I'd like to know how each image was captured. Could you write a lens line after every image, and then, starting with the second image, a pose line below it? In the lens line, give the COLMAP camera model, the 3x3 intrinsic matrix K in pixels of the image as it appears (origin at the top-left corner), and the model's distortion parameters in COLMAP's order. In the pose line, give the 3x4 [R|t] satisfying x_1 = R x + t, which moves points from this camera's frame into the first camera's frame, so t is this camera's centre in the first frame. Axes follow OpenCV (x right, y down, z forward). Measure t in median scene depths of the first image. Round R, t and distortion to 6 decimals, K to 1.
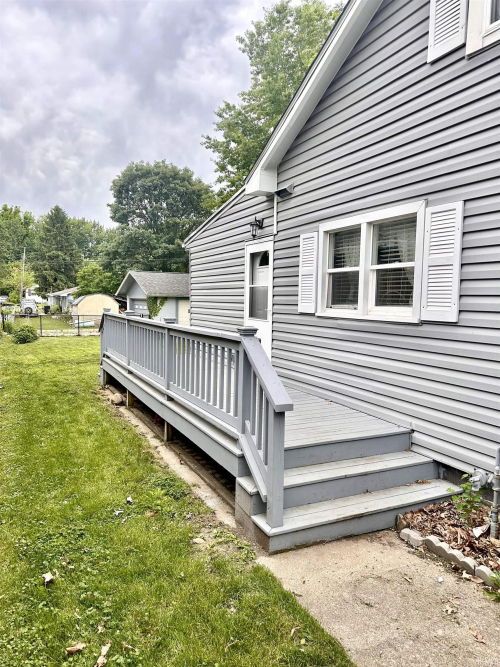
lens RADIAL K [[476.0, 0, 237.9], [0, 476.0, 333.6], [0, 0, 1]] dist [0.034050, 0.000964]
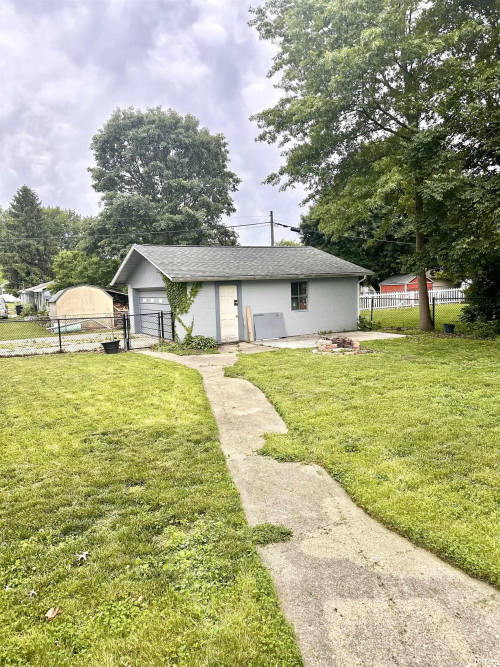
lens RADIAL K [[471.2, 0, 250.0], [0, 471.2, 333.5], [0, 0, 1]] dist [0.004206, -0.092422]
pose [[0.996436, -0.059236, 0.060050, -0.066310], [0.057538, 0.997903, 0.029632, -0.012860], [-0.061680, -0.026071, 0.997755, 0.203699]]
